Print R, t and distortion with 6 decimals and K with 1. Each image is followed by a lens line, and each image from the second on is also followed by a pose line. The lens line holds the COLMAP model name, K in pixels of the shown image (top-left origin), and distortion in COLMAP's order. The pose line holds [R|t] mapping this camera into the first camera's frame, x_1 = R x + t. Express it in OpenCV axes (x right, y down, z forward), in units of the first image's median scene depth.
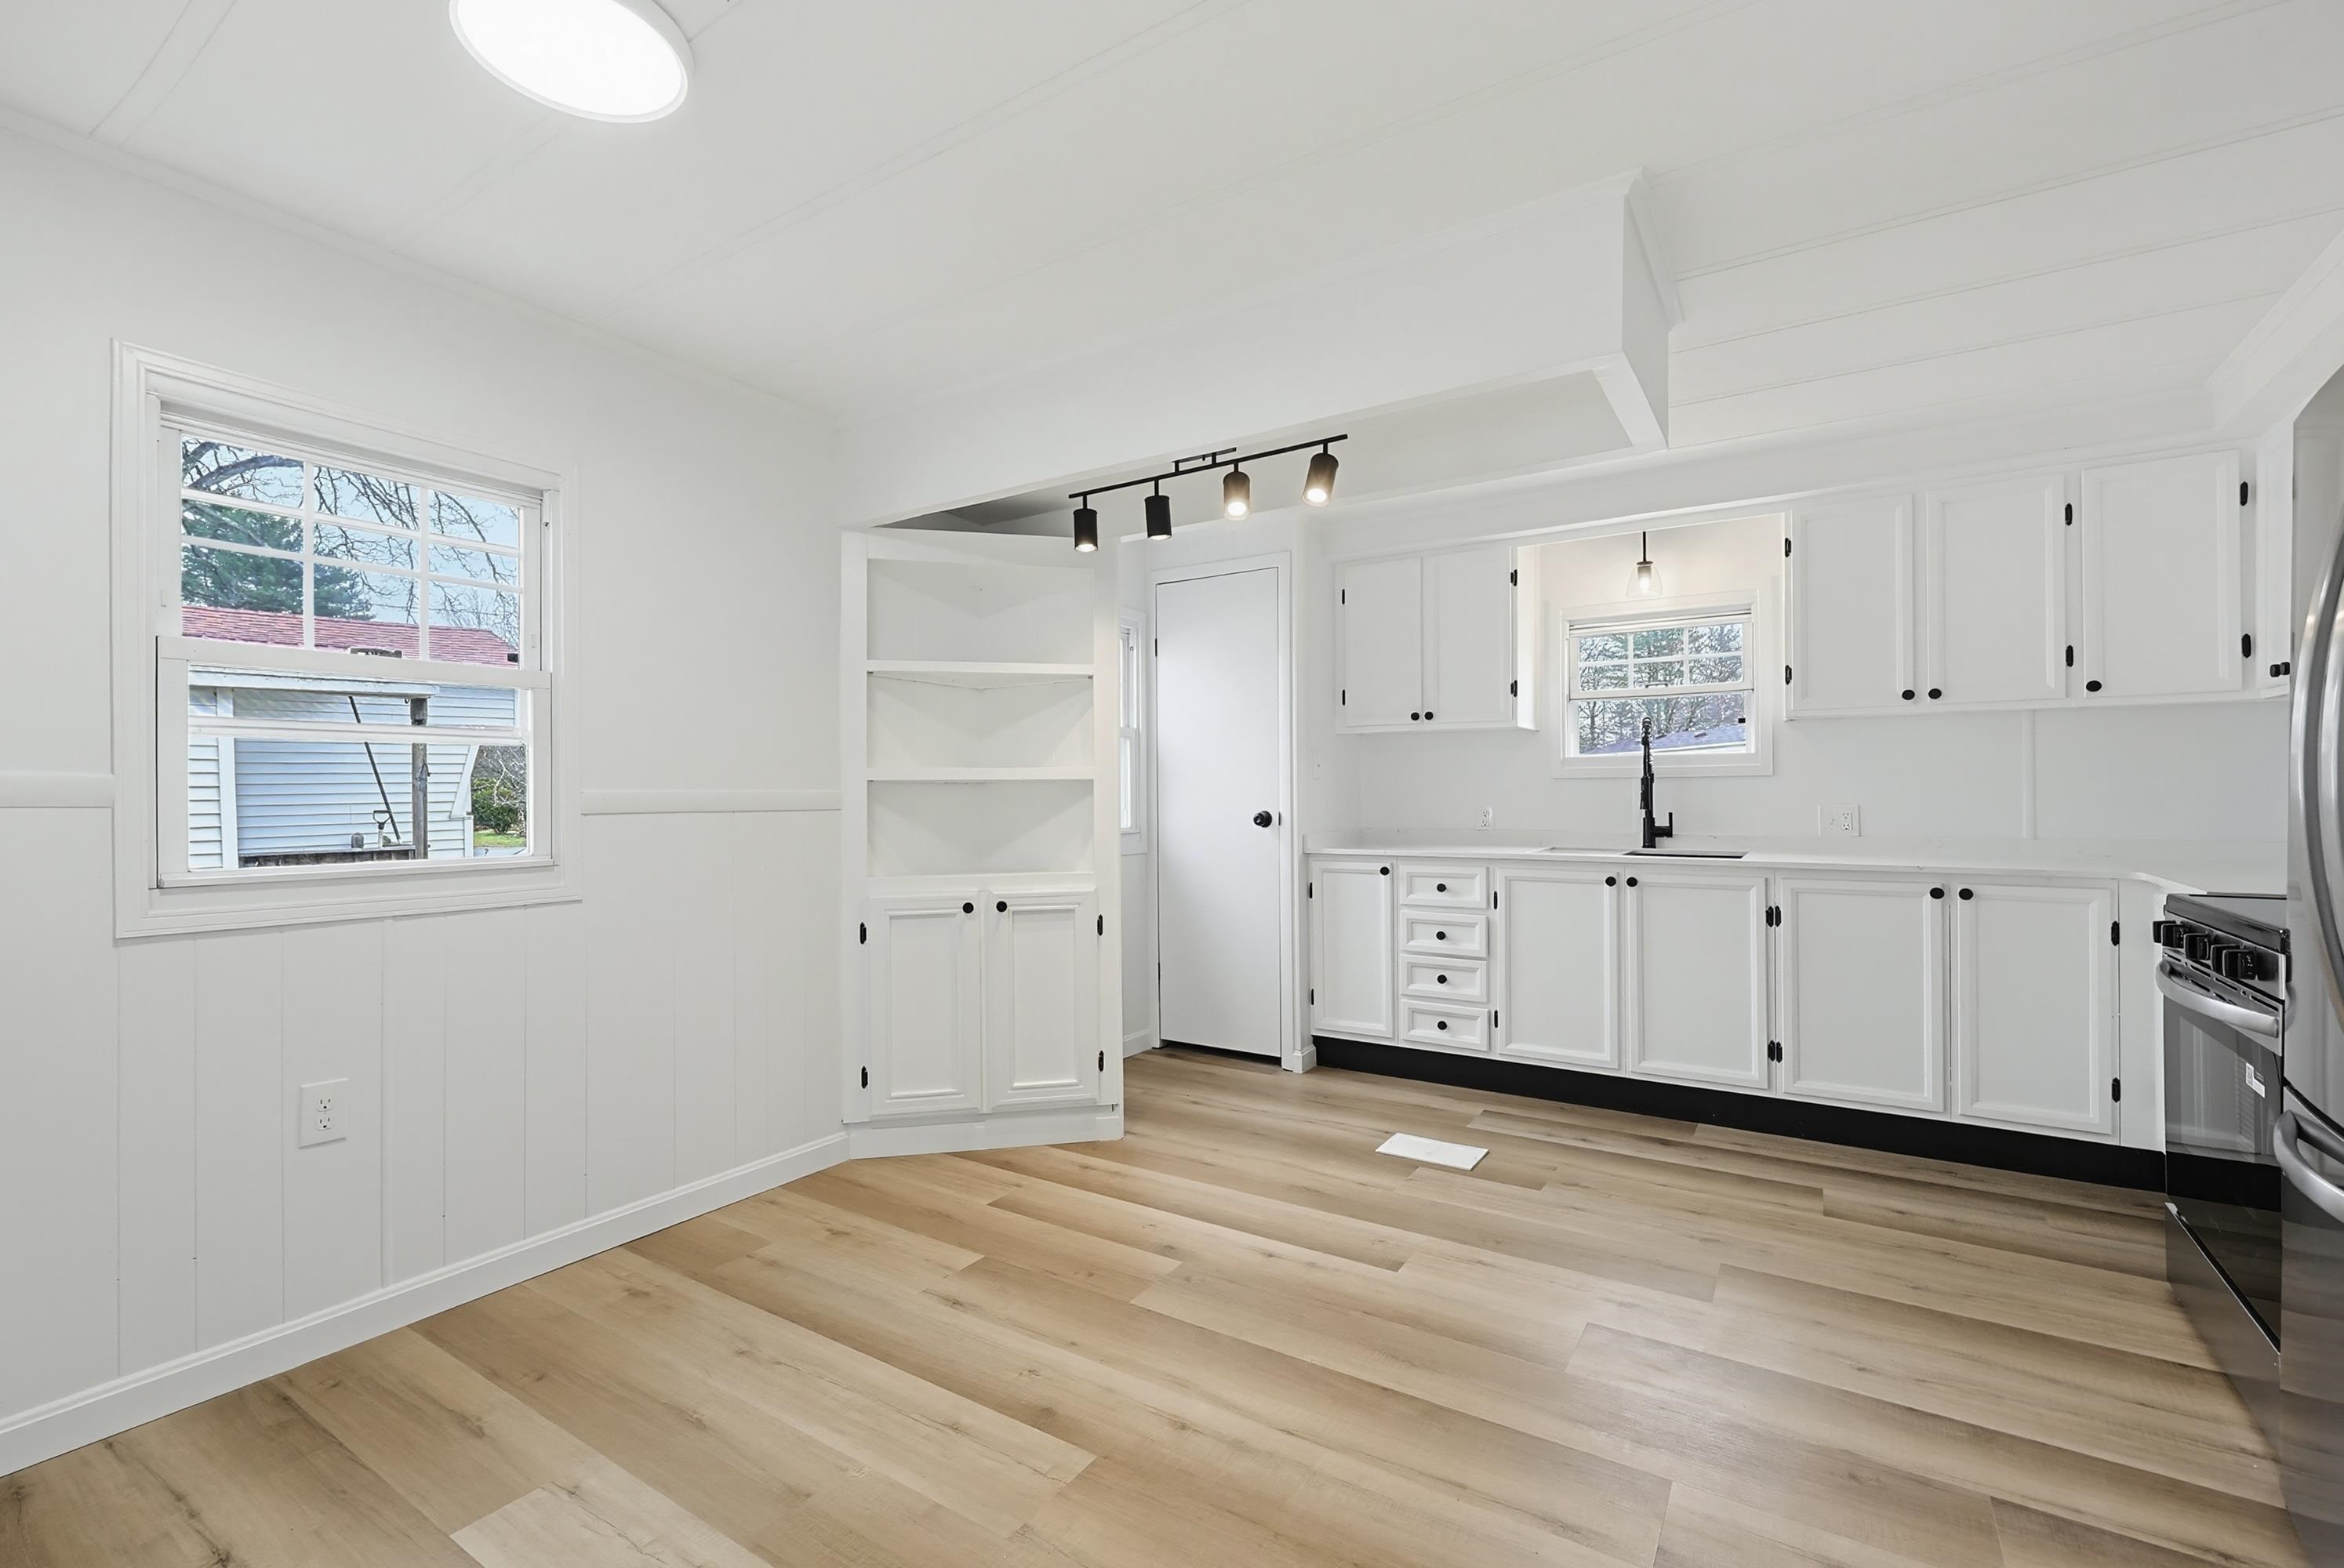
lens RADIAL K [[1004.7, 0, 1170.4], [0, 1004.7, 794.1], [0, 0, 1]] dist [-0.002513, -0.000662]
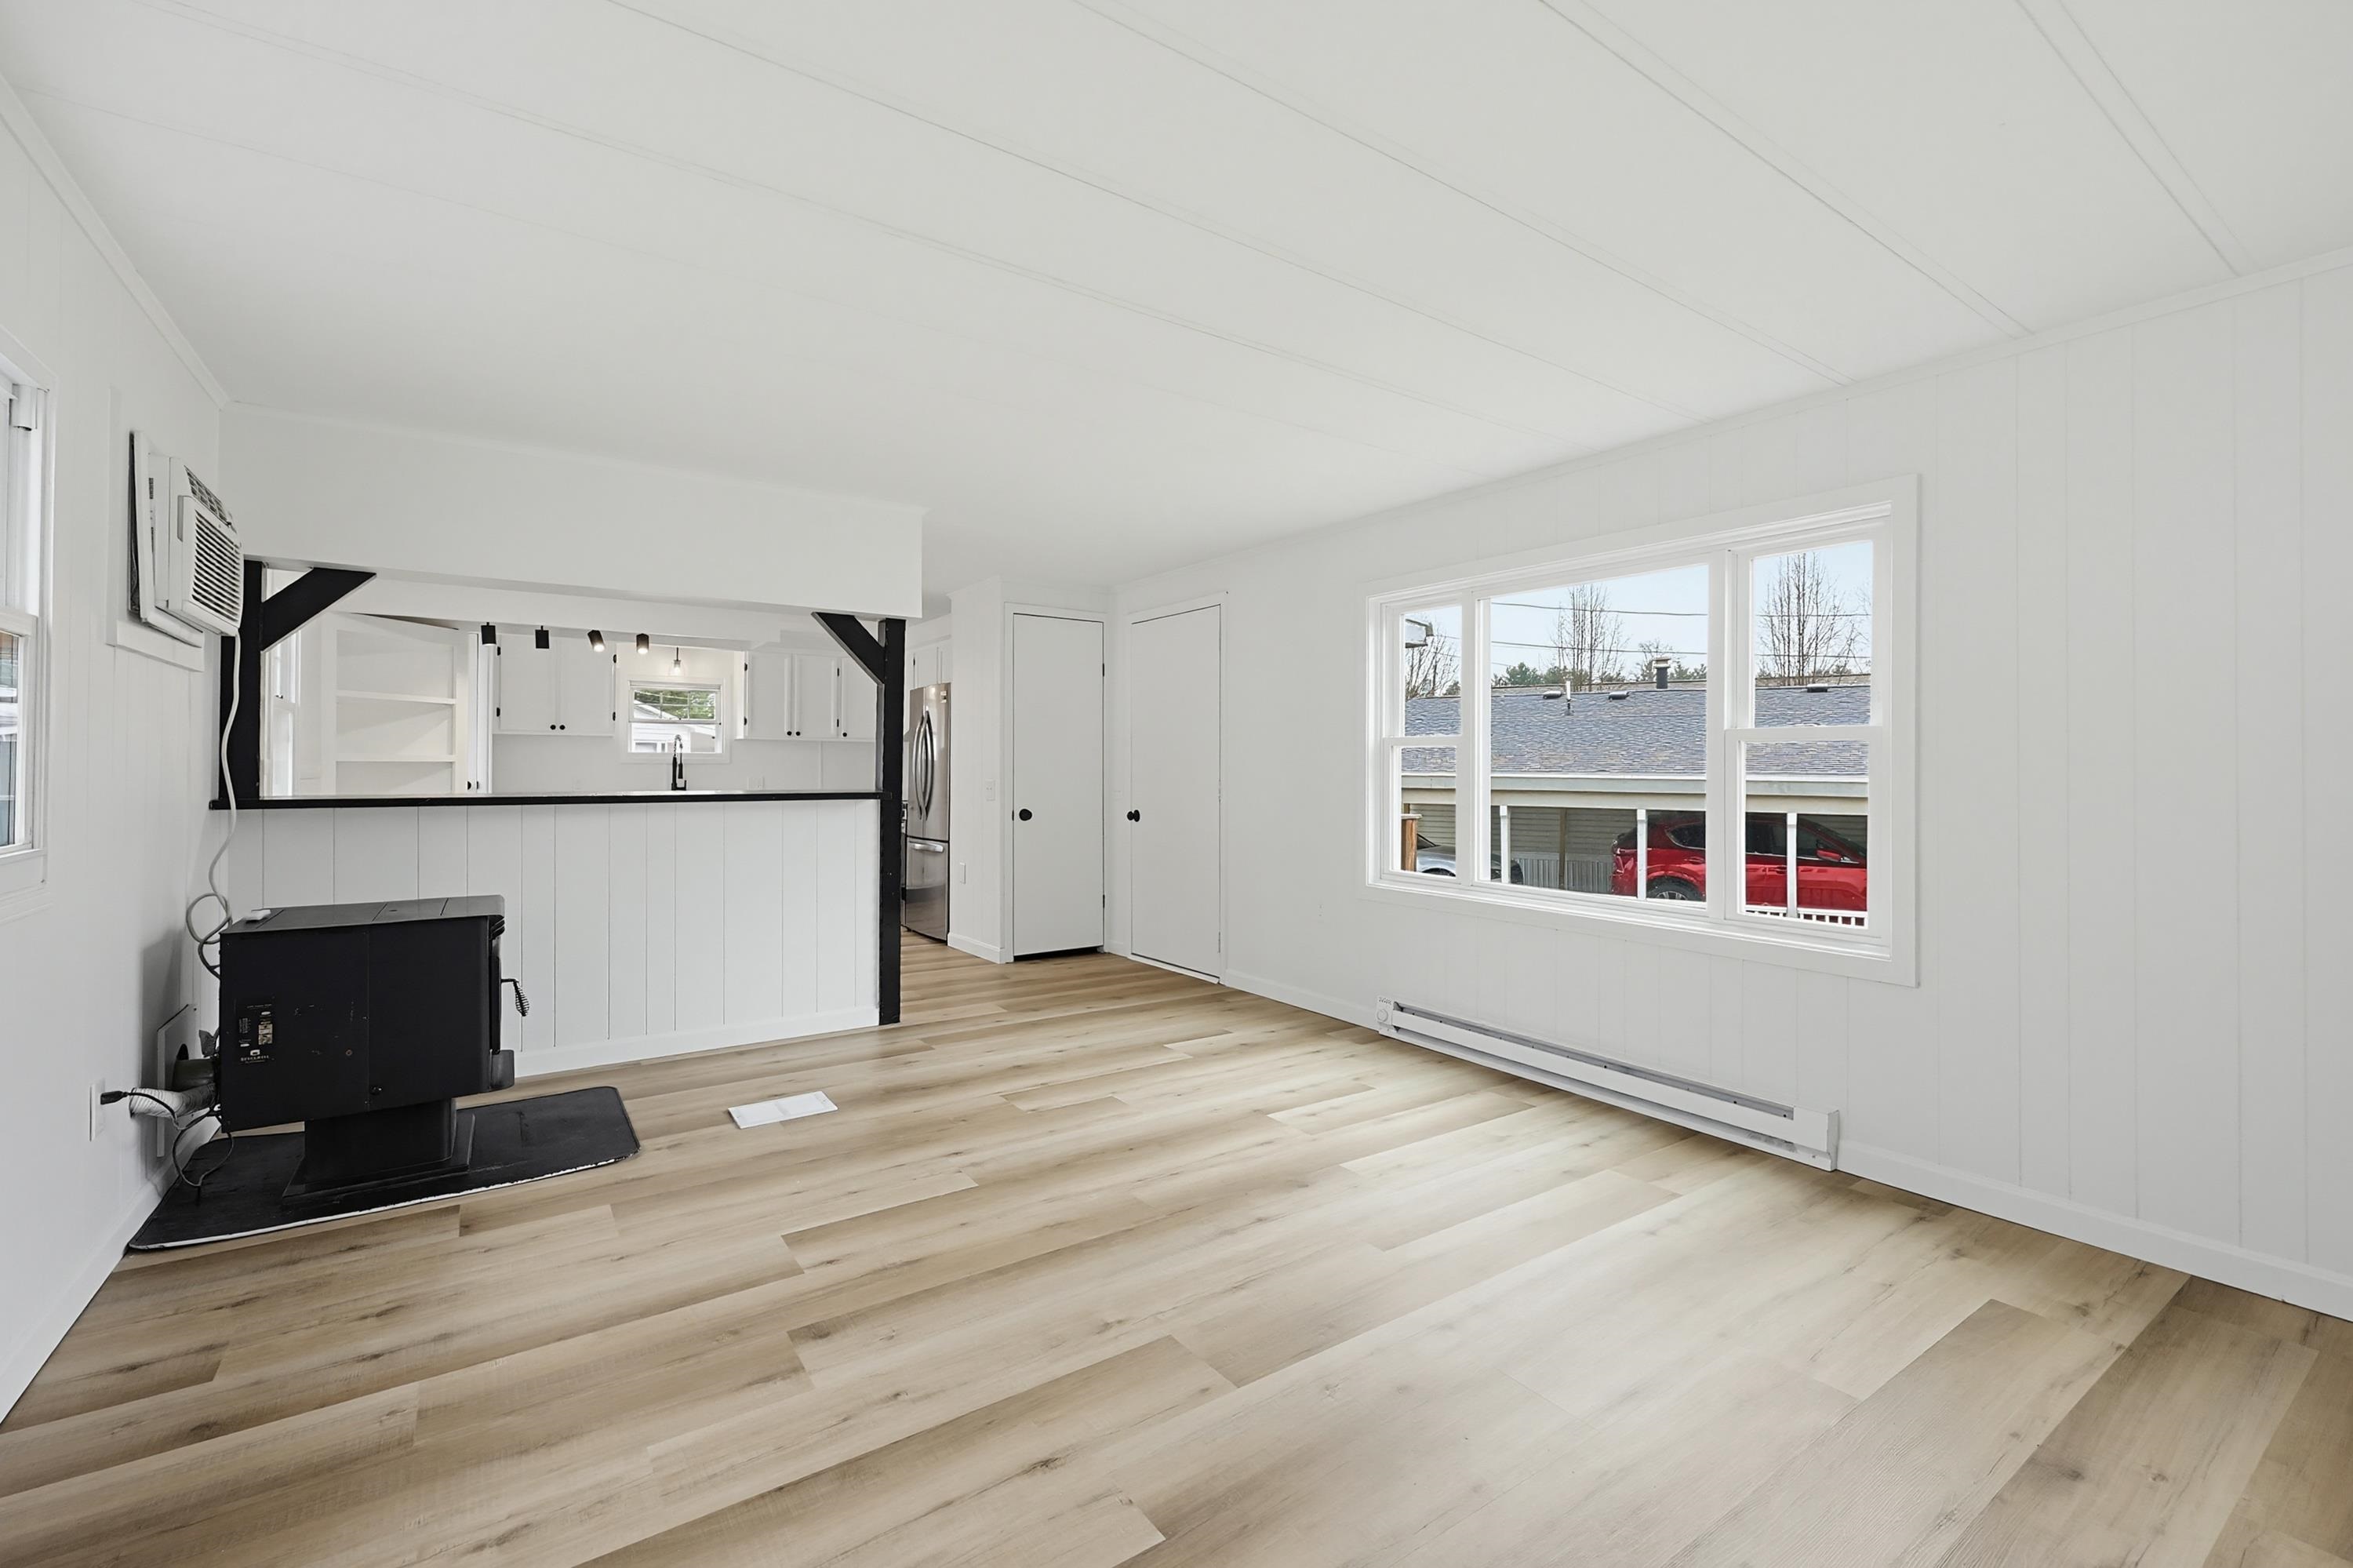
lens RADIAL K [[1008.7, 0, 1213.4], [0, 1008.7, 761.0], [0, 0, 1]] dist [-0.002513, -0.000662]
pose [[0.351038, 0.014847, 0.936244, -1.299932], [-0.006701, 0.999889, -0.013344, -0.000876], [-0.936337, -0.001590, 0.351098, -0.925138]]
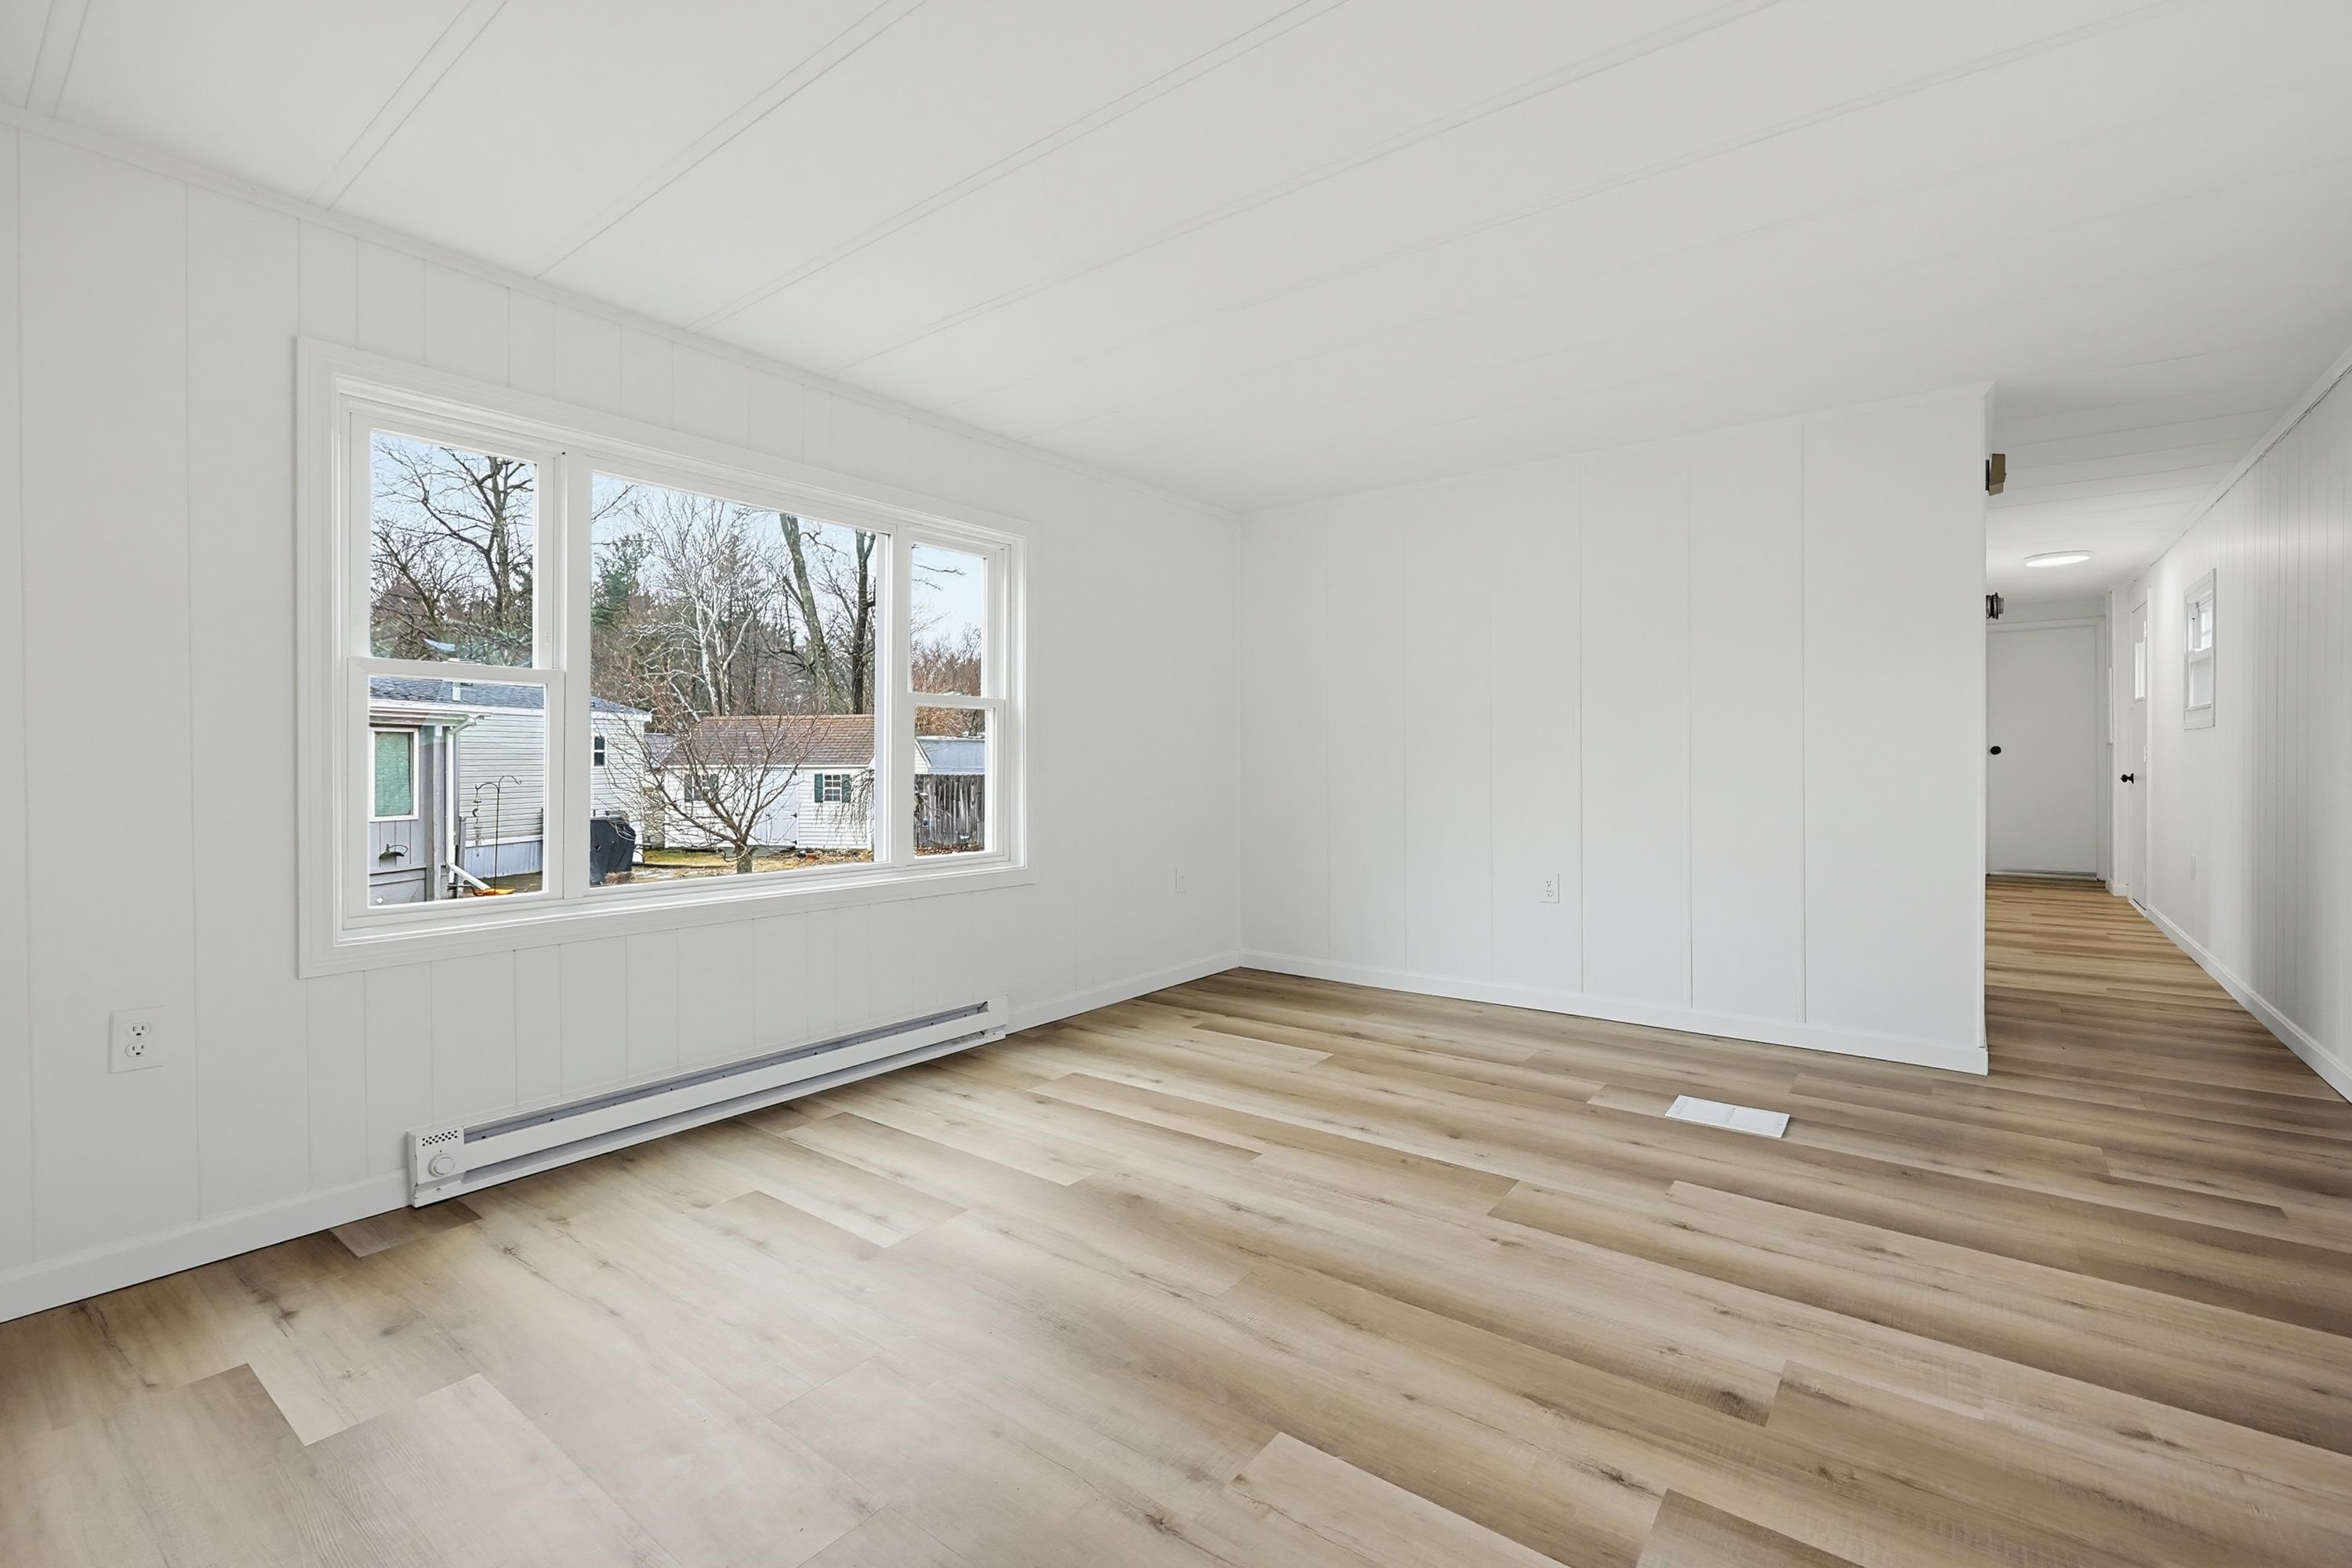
lens RADIAL K [[1008.2, 0, 1216.4], [0, 1008.2, 773.5], [0, 0, 1]] dist [-0.002513, -0.000662]
pose [[-0.998459, 0.010306, 0.054534, -0.576278], [0.011229, 0.999798, 0.016647, 0.024745], [-0.054352, 0.017234, -0.998373, 0.022009]]
